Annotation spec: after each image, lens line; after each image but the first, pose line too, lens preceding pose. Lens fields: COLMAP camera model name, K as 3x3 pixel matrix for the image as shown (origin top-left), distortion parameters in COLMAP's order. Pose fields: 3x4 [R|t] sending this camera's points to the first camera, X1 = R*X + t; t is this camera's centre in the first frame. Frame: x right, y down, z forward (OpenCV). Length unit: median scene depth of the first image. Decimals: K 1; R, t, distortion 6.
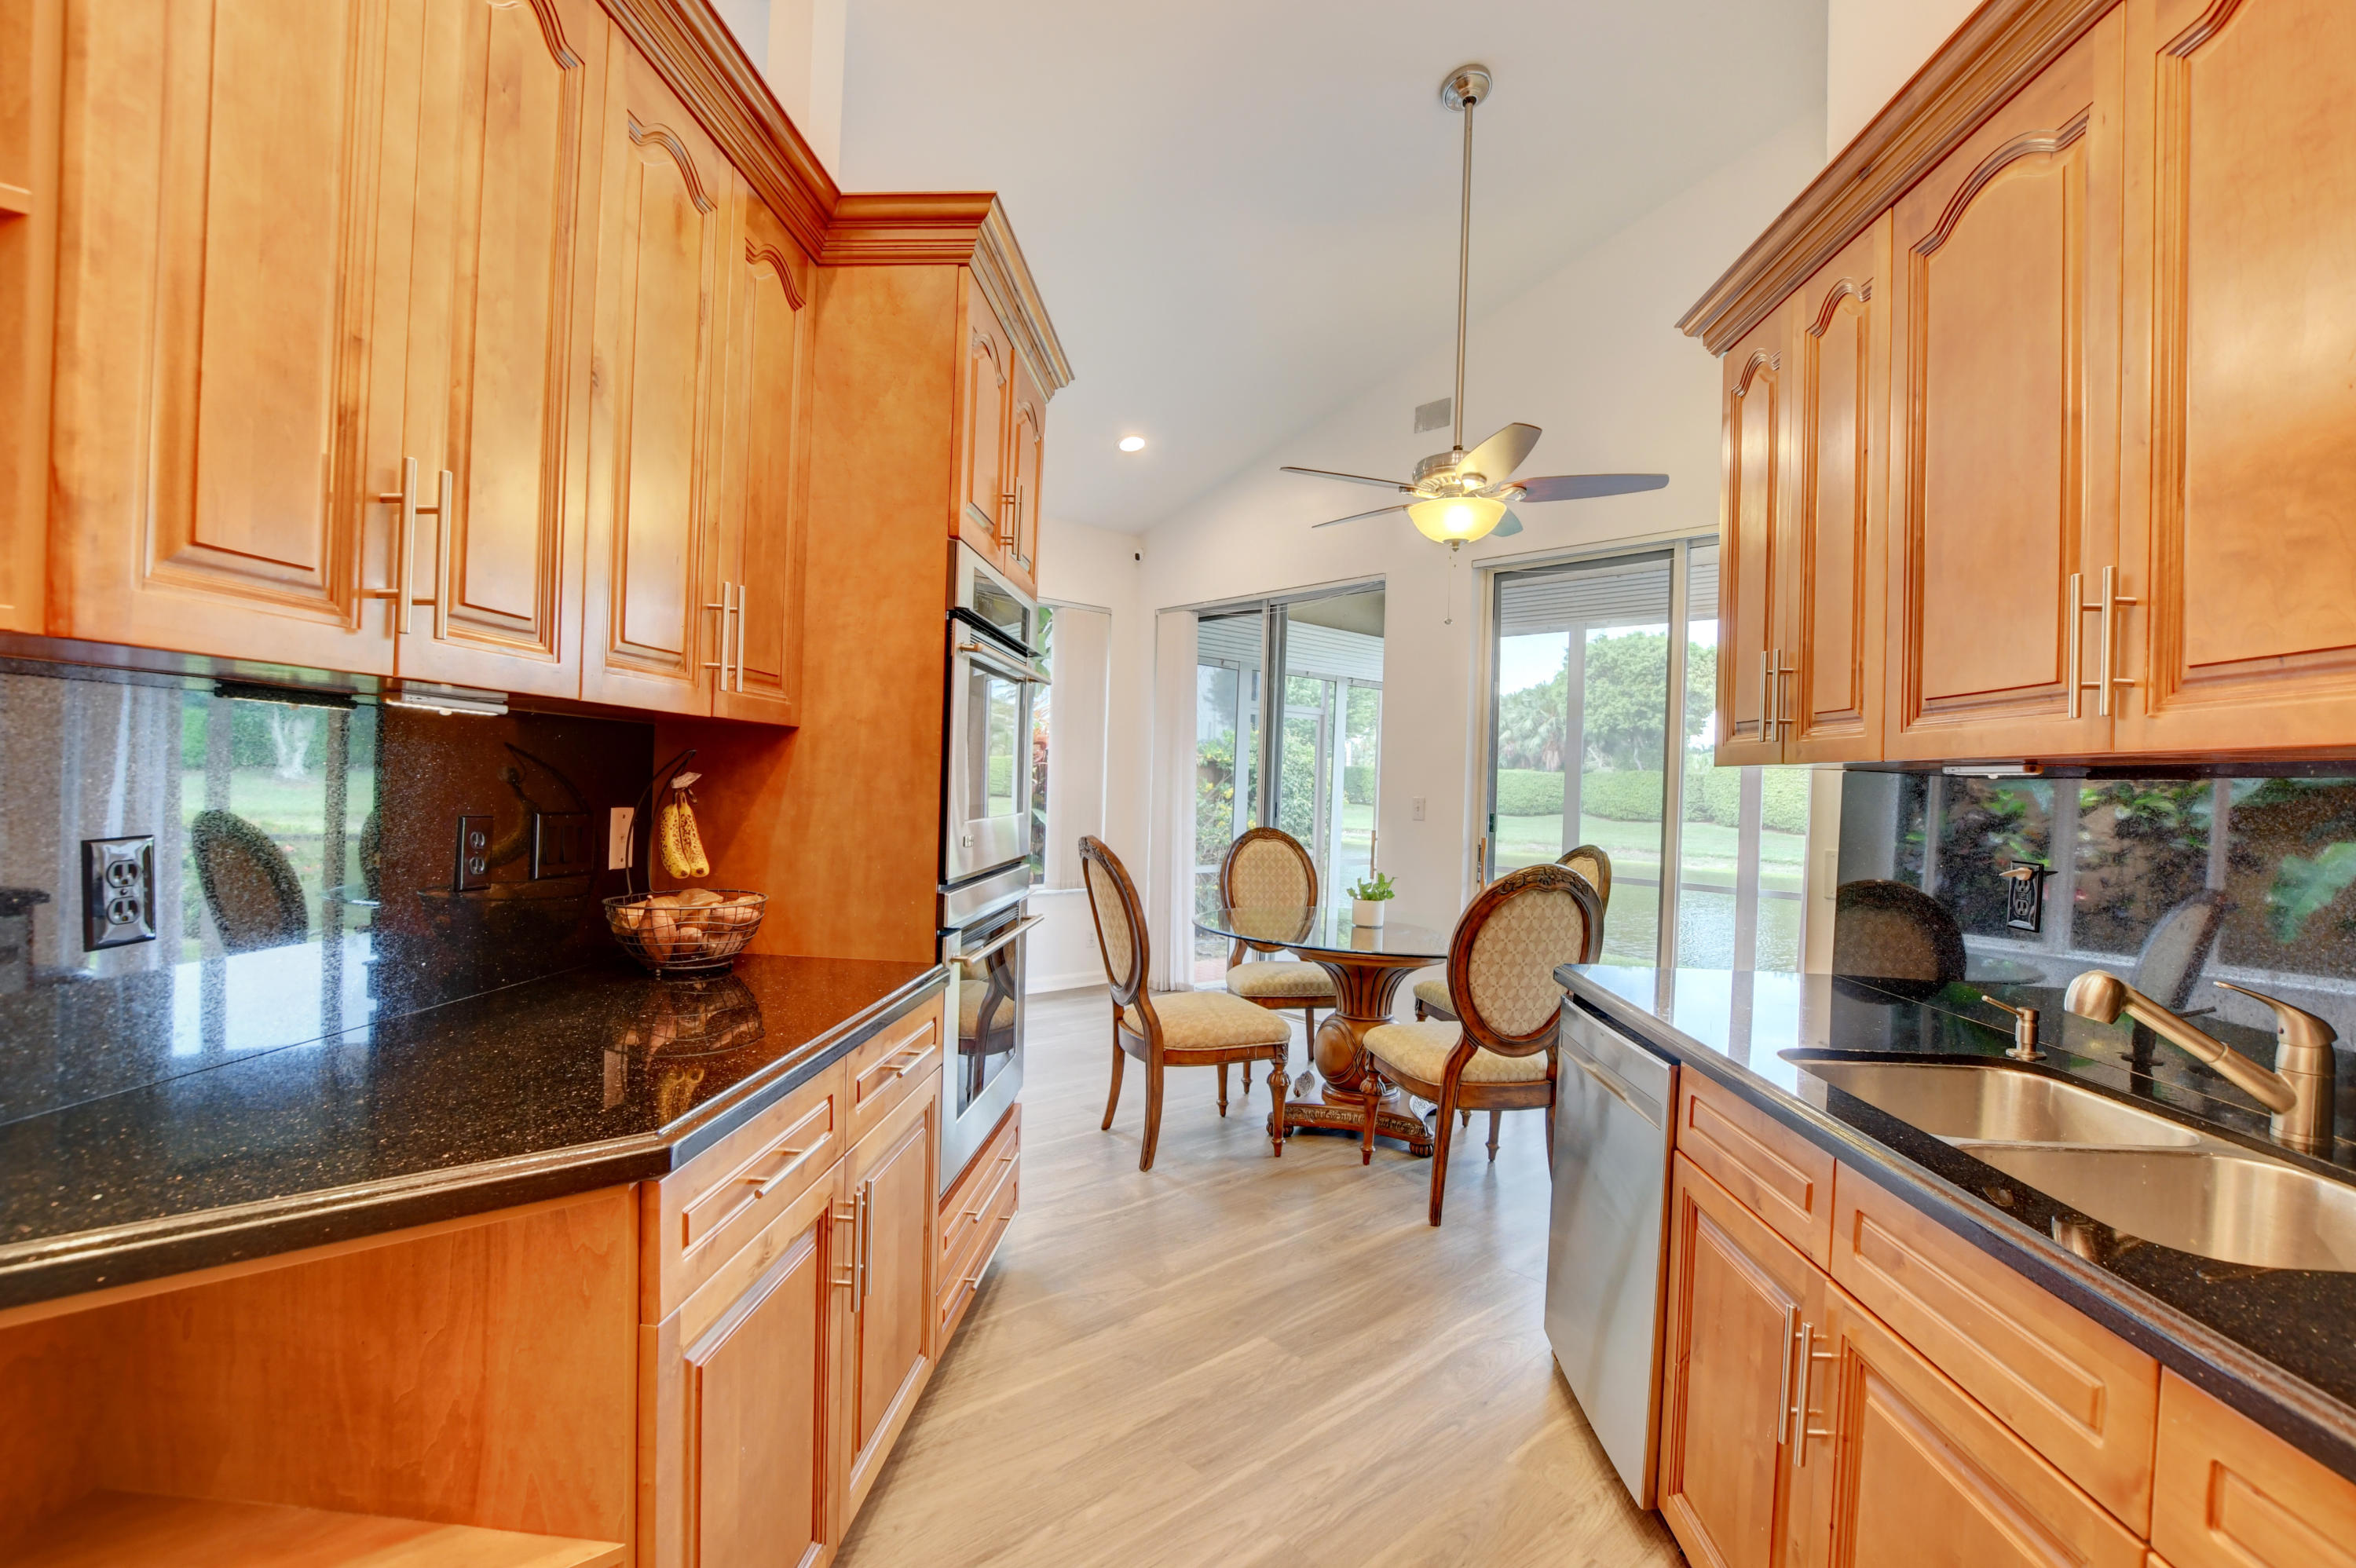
lens RADIAL K [[1035.9, 0, 1173.8], [0, 1035.9, 791.6], [0, 0, 1]] dist [-0.033619, 0.004392]
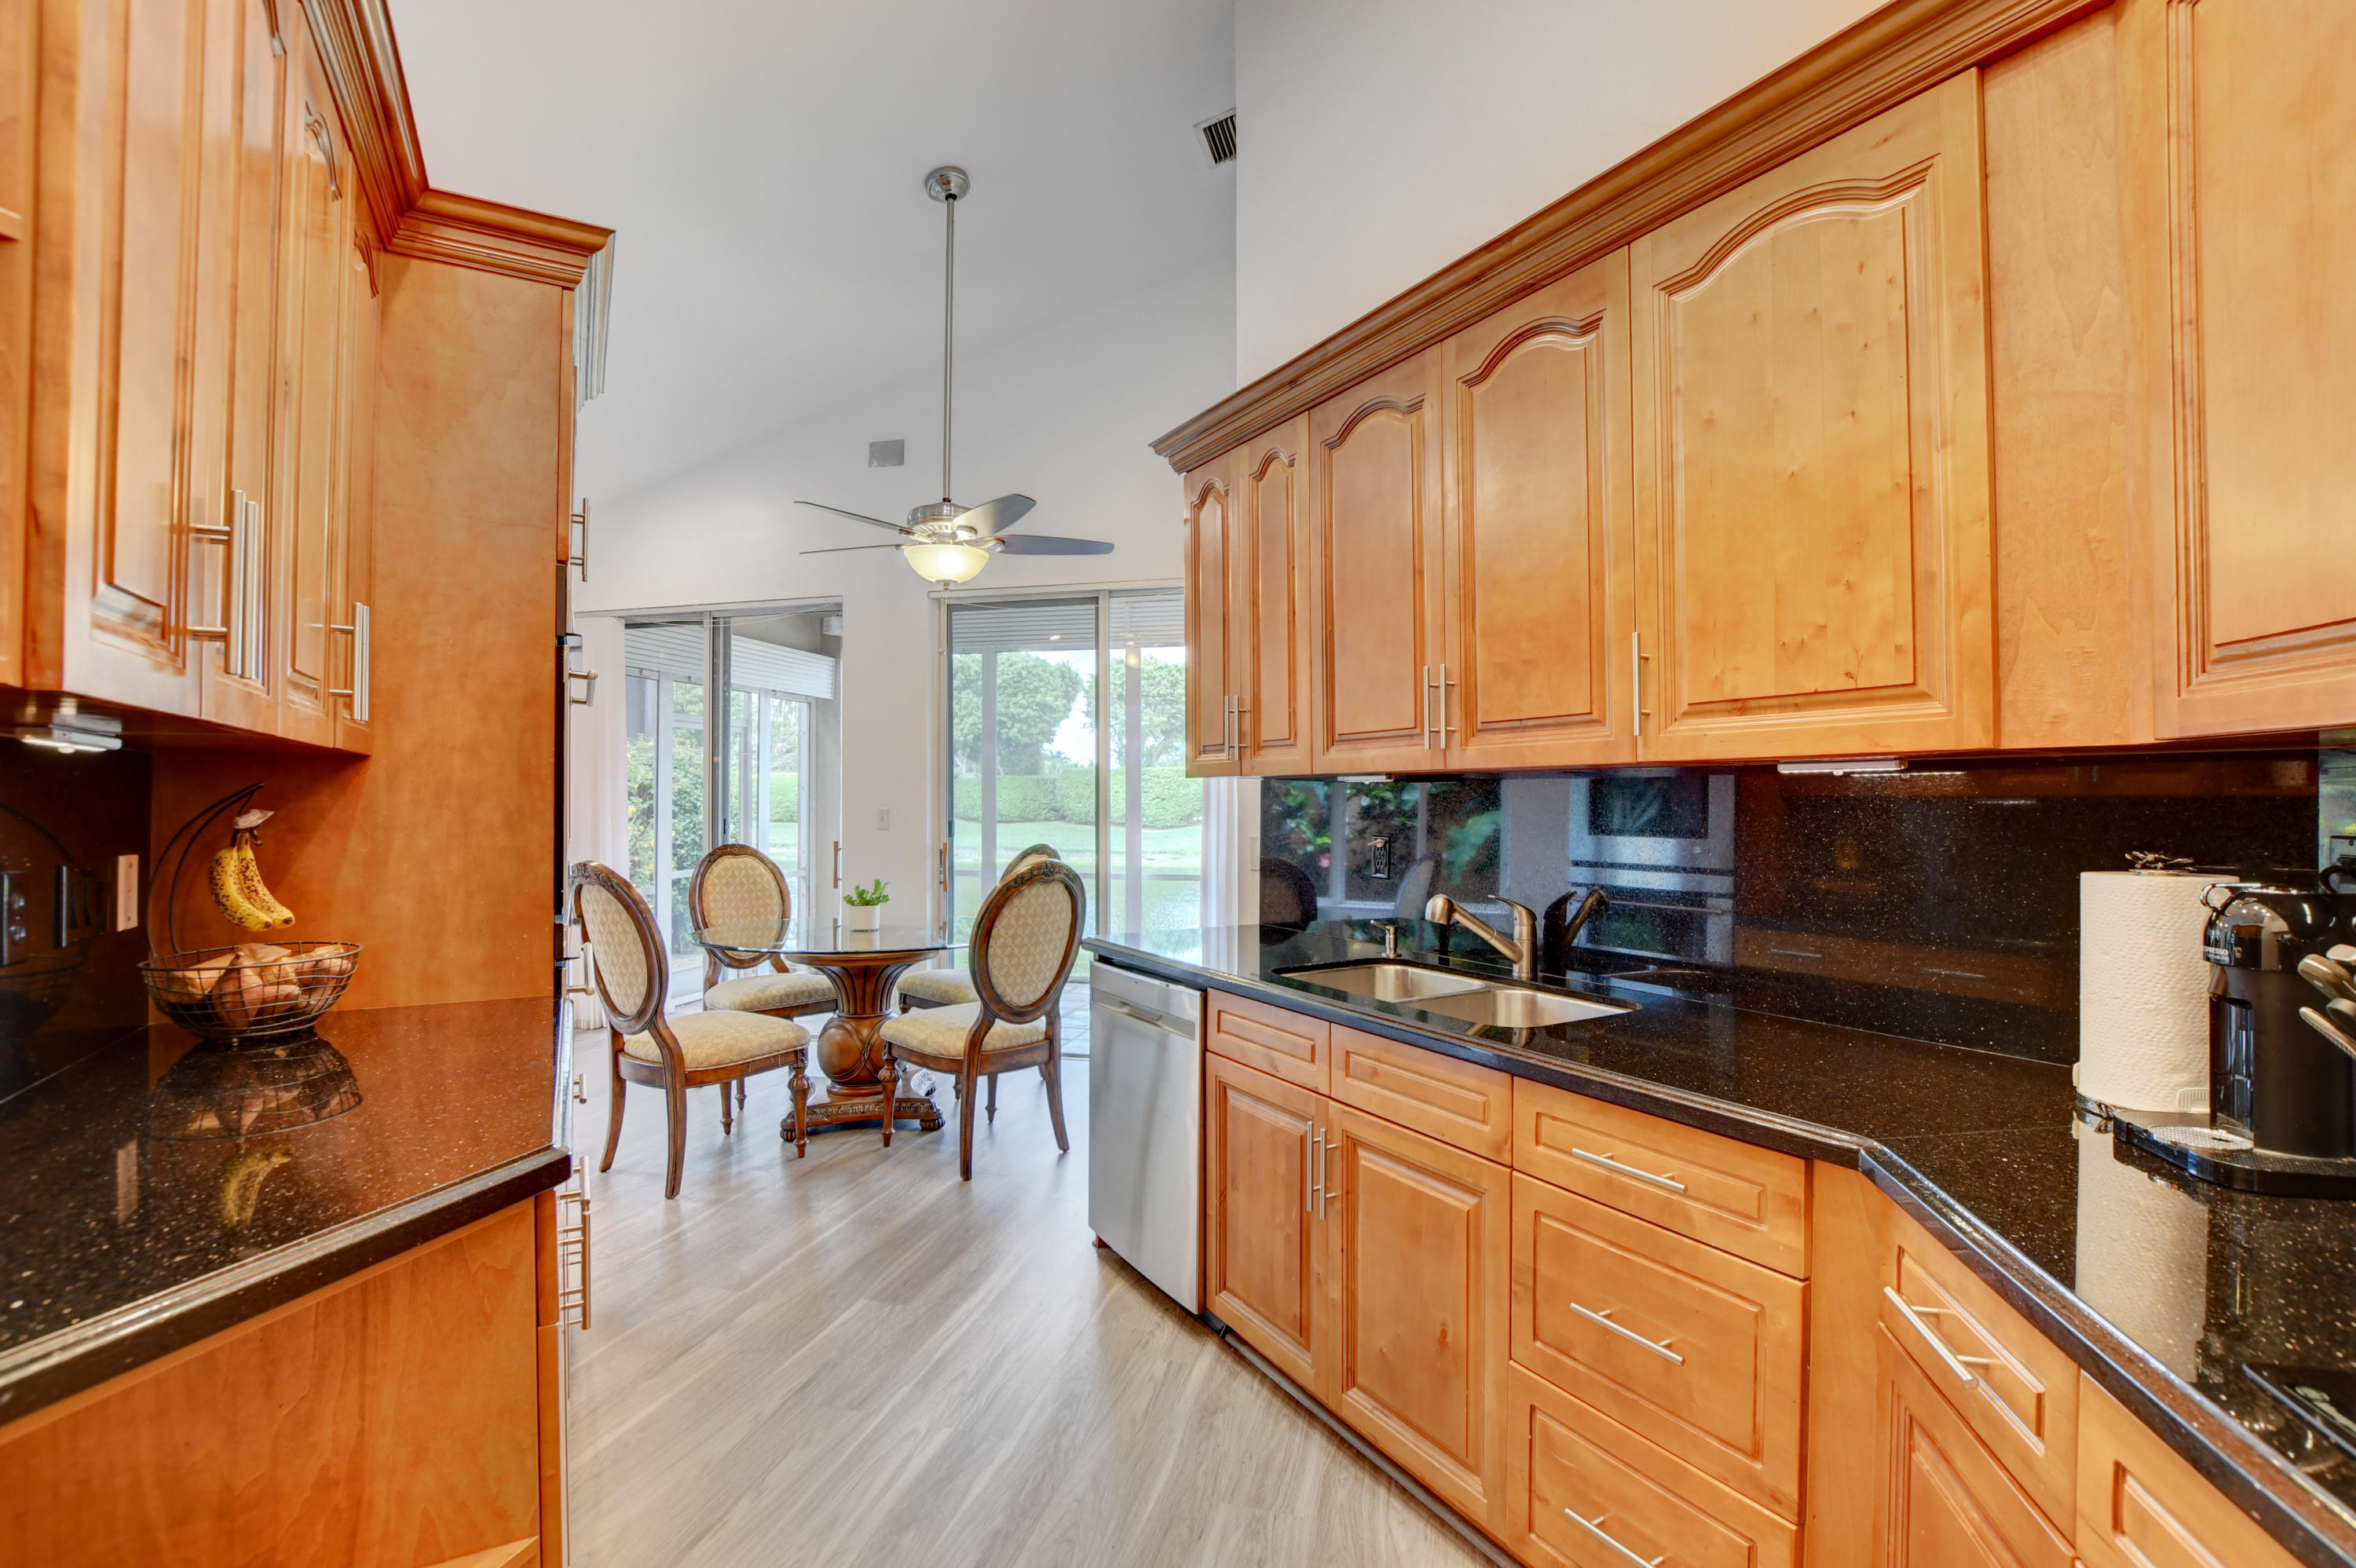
lens RADIAL K [[1035.9, 0, 1173.8], [0, 1035.9, 791.6], [0, 0, 1]] dist [-0.033619, 0.004392]
pose [[0.826984, -0.026561, 0.561598, -0.281764], [0.030991, 0.999518, 0.001637, -0.010339], [-0.561371, 0.016050, 0.827409, -0.134078]]
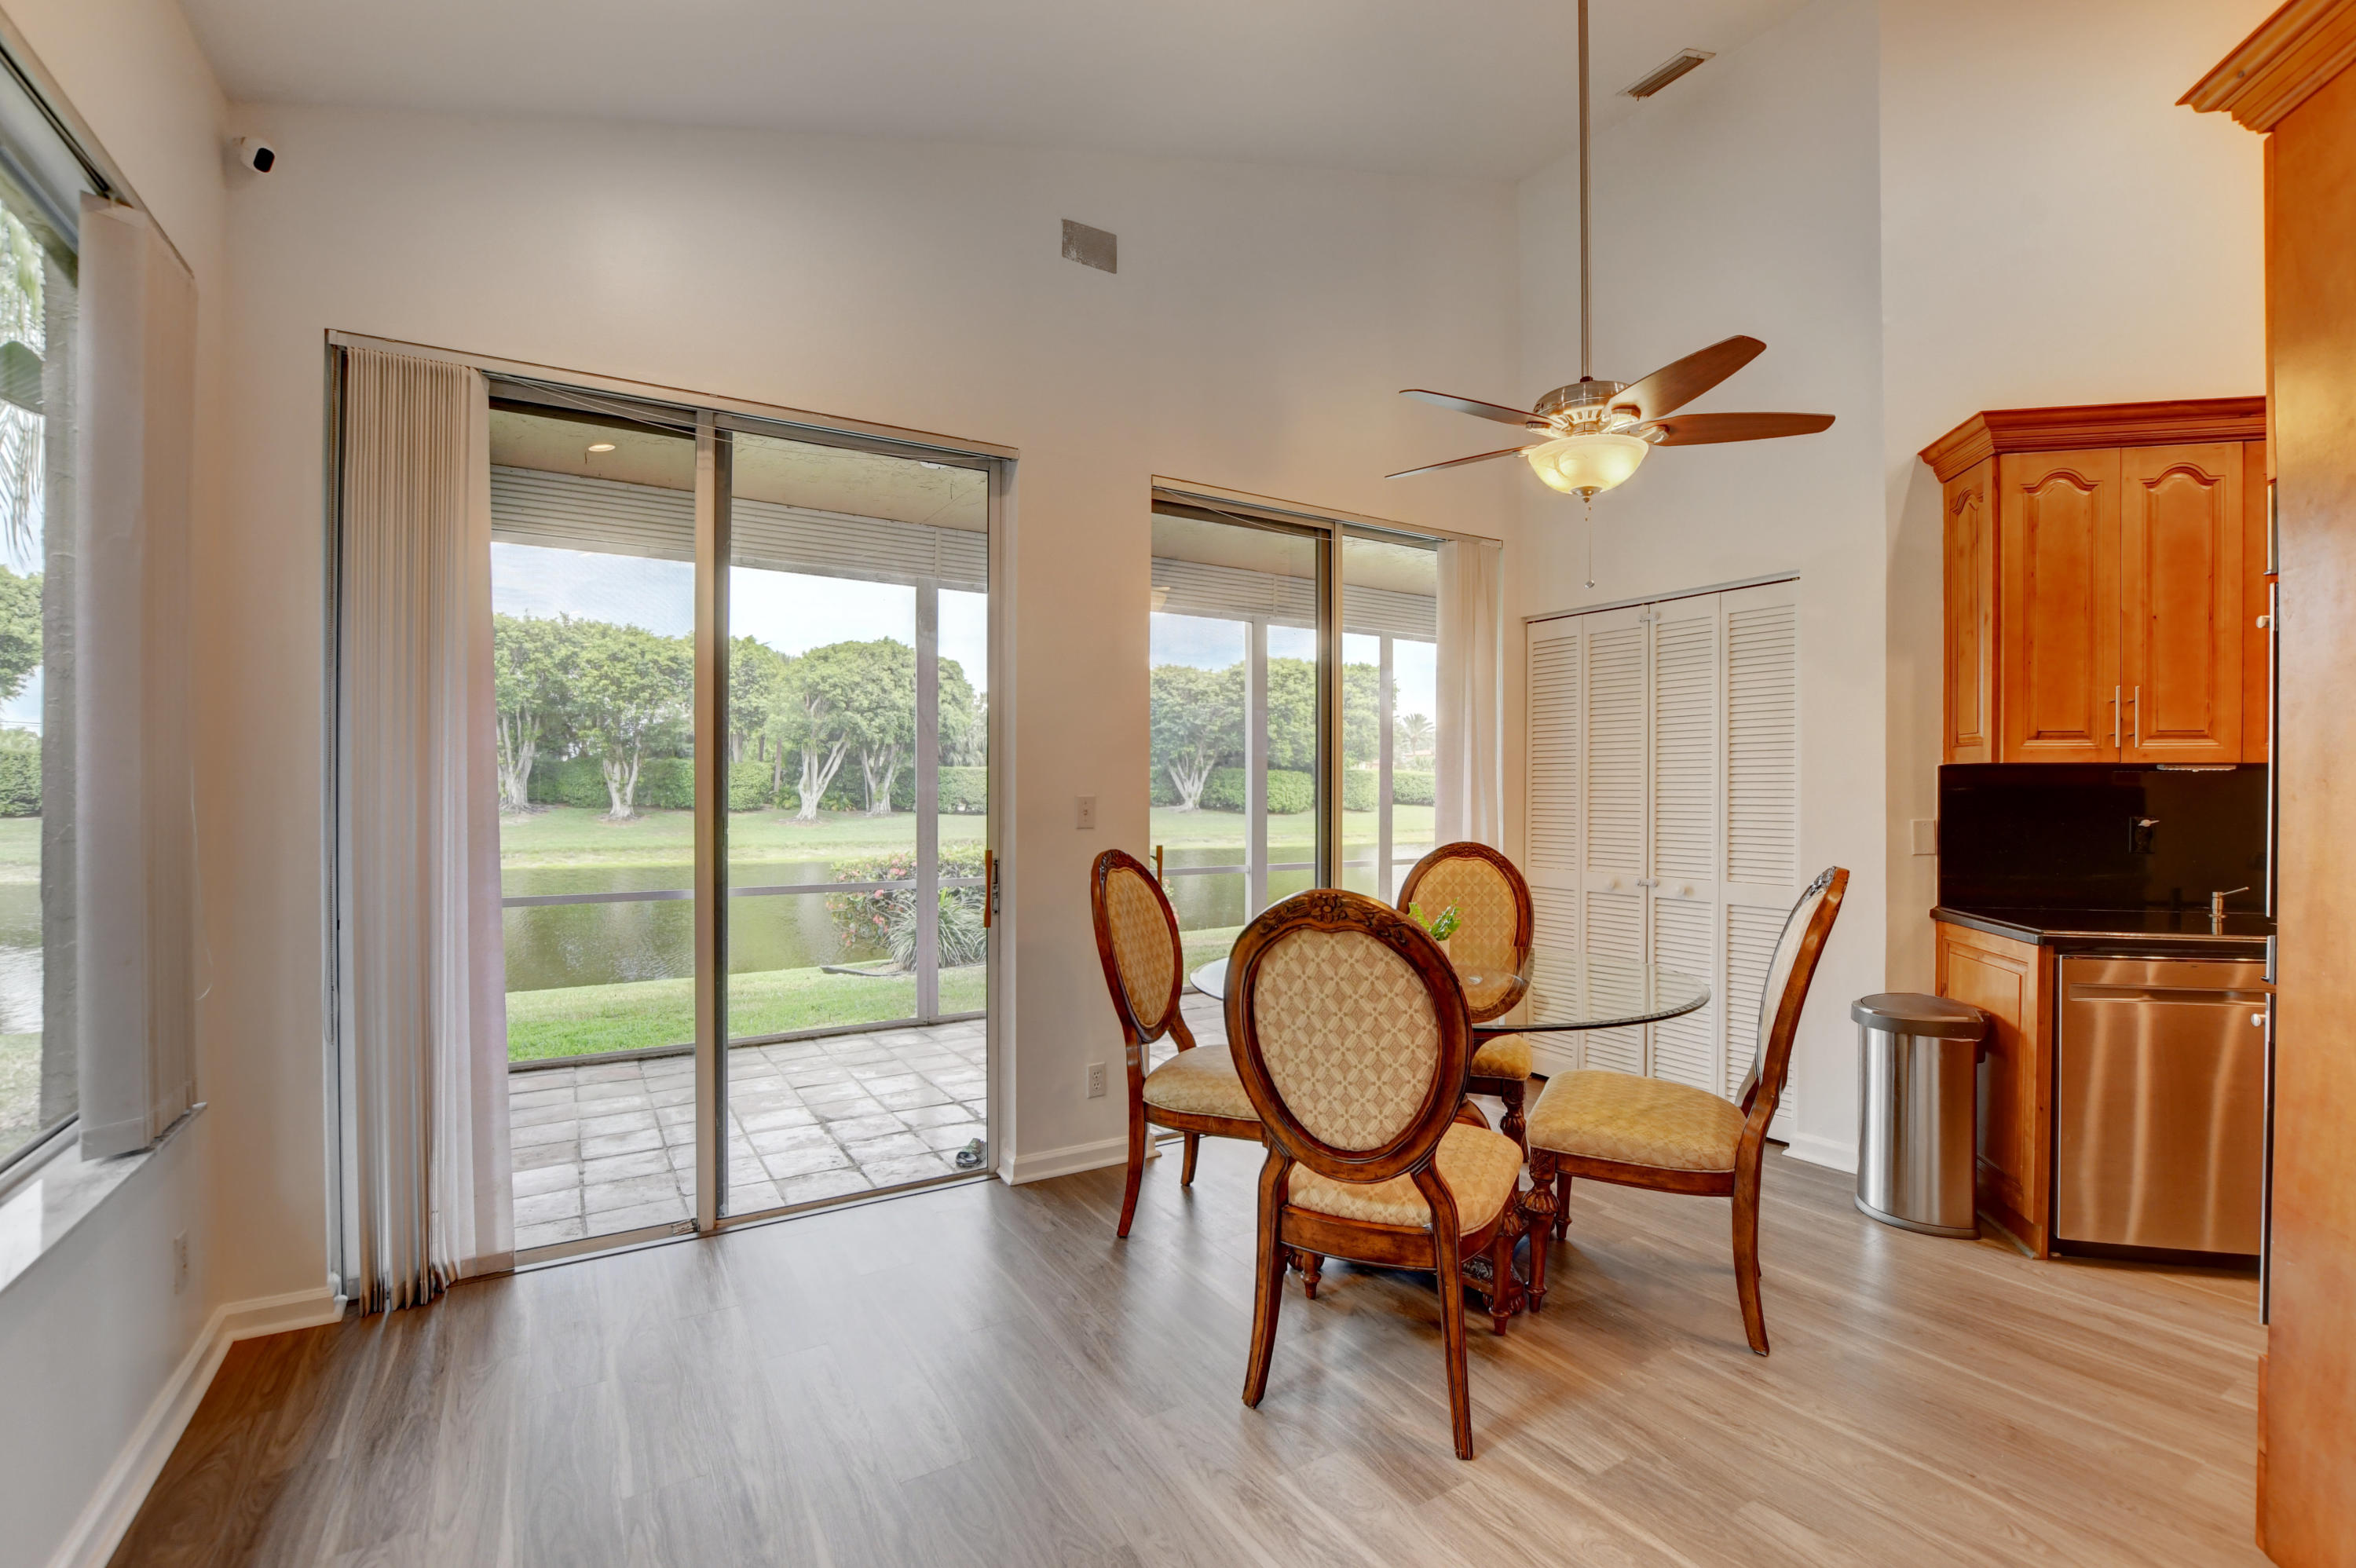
lens RADIAL K [[1035.9, 0, 1173.8], [0, 1035.9, 791.6], [0, 0, 1]] dist [-0.033619, 0.004392]
pose [[0.180552, -0.034304, 0.982967, -1.071737], [0.012467, 0.999391, 0.032587, -0.047262], [-0.983486, 0.006370, 0.180870, 2.027312]]
